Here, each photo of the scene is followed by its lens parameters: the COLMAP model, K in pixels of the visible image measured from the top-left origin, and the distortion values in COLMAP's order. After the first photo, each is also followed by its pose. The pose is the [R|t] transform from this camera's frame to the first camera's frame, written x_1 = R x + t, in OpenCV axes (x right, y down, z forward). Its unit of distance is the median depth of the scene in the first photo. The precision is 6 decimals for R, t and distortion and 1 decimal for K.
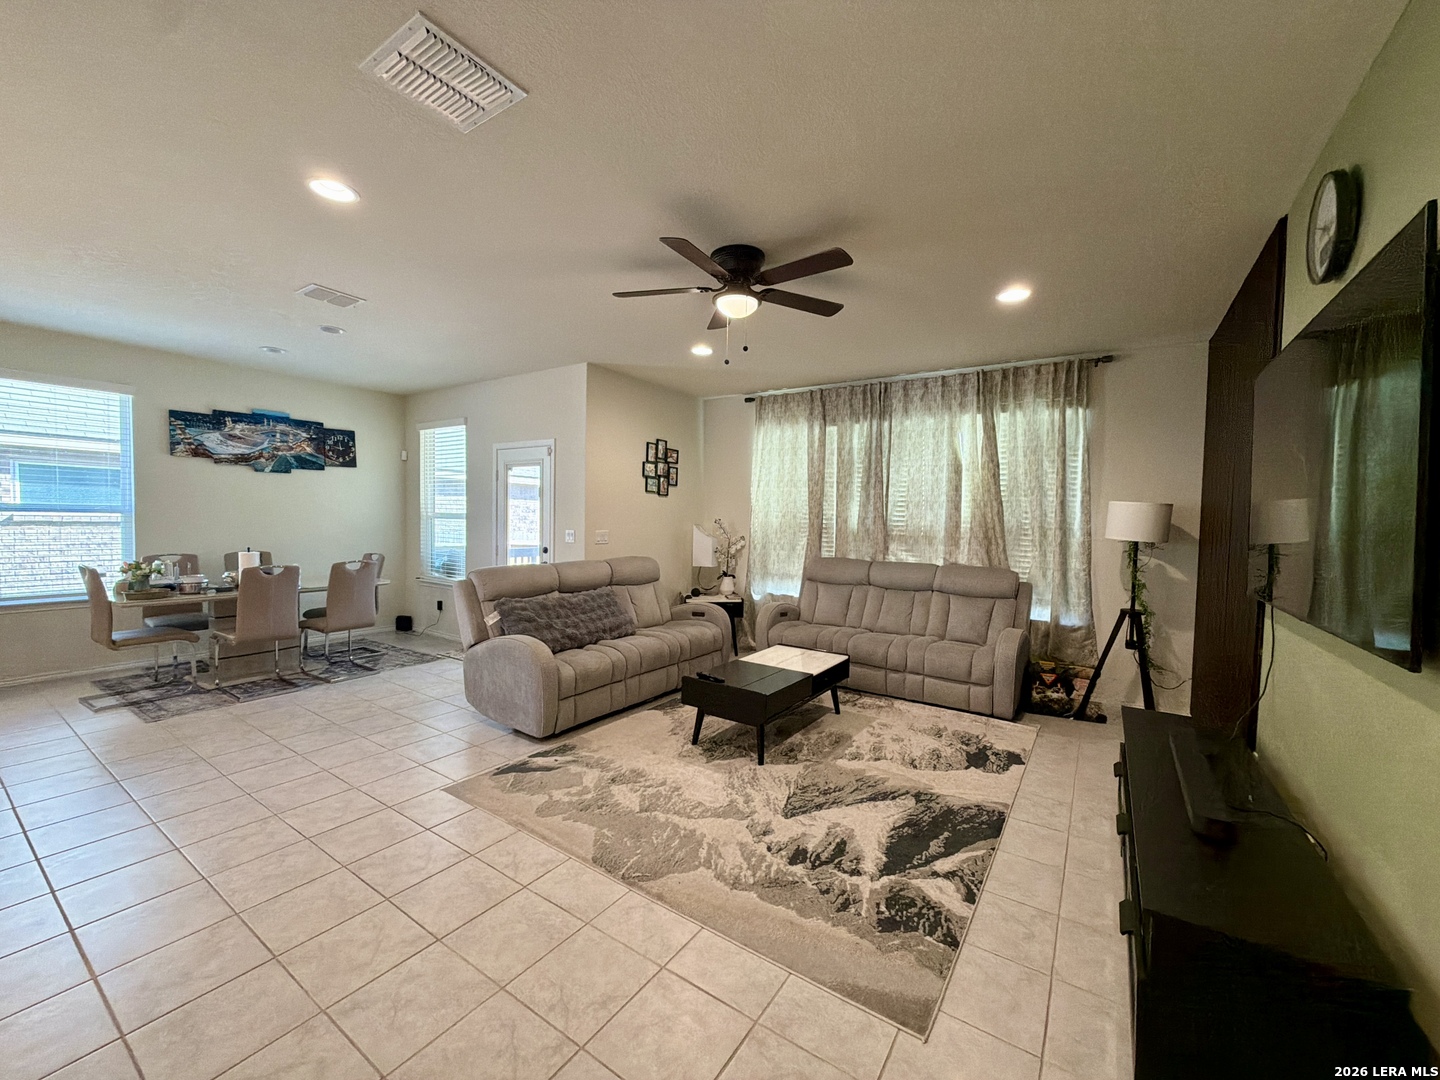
lens RADIAL K [[569.4, 0, 721.7], [0, 569.4, 543.4], [0, 0, 1]] dist [-0.000533, -0.000618]
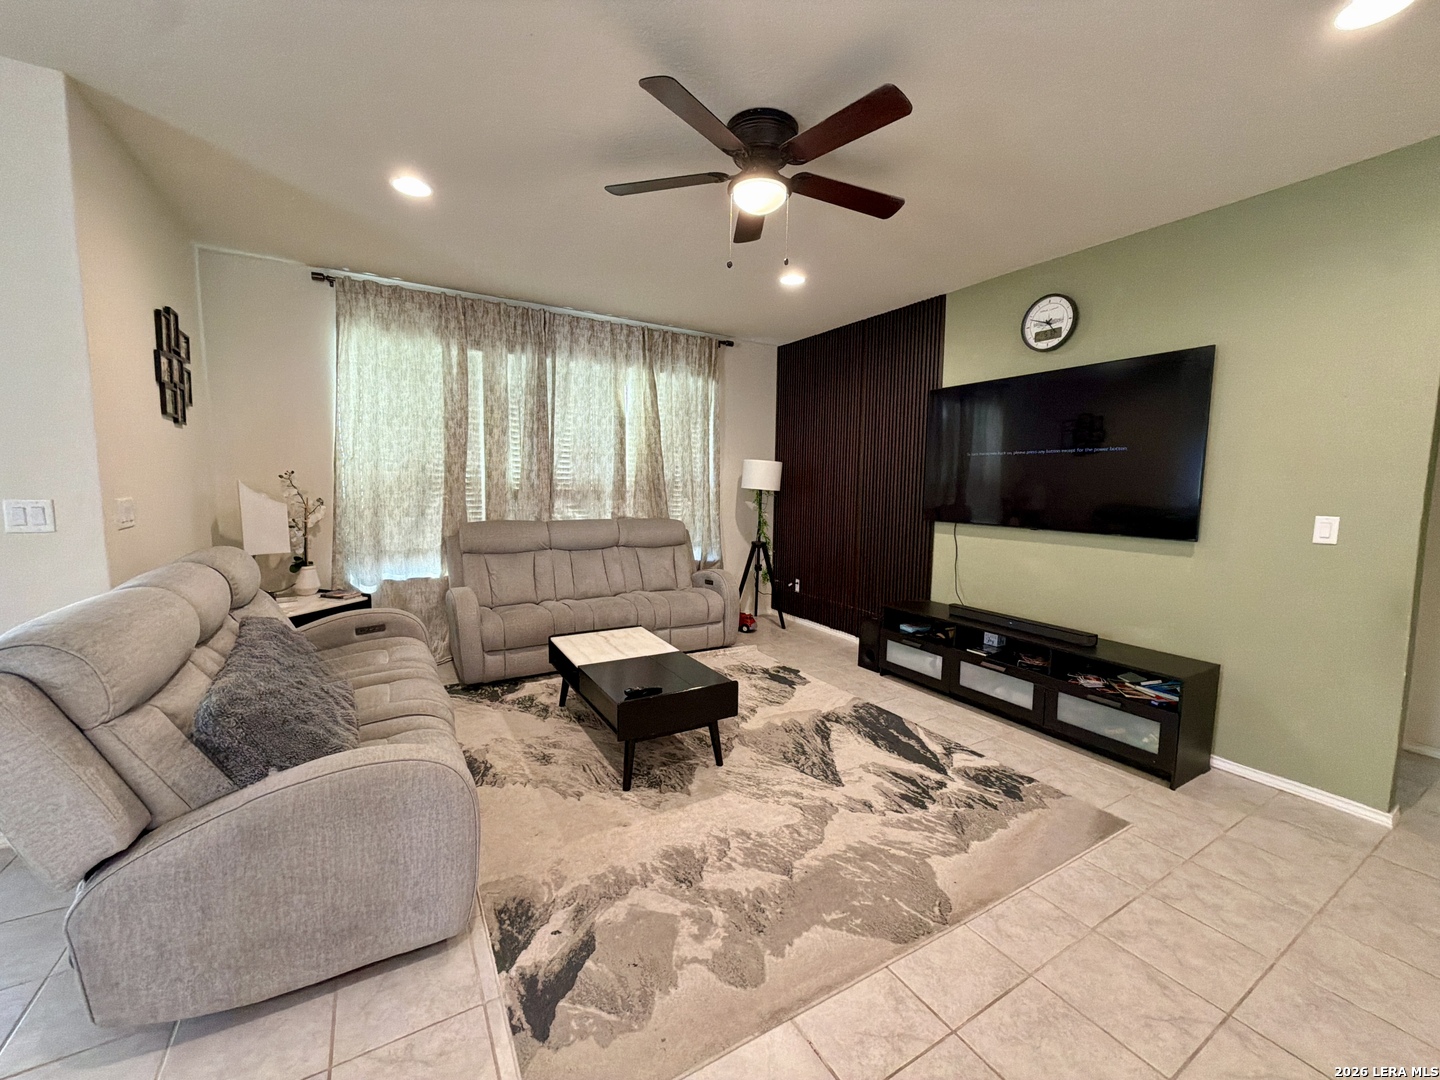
lens RADIAL K [[569.4, 0, 721.7], [0, 569.4, 543.4], [0, 0, 1]] dist [-0.000533, -0.000618]
pose [[0.432822, -0.110086, 0.894732, -0.591343], [0.031364, 0.993754, 0.107098, -0.029383], [-0.900934, -0.018292, 0.433571, 0.570363]]
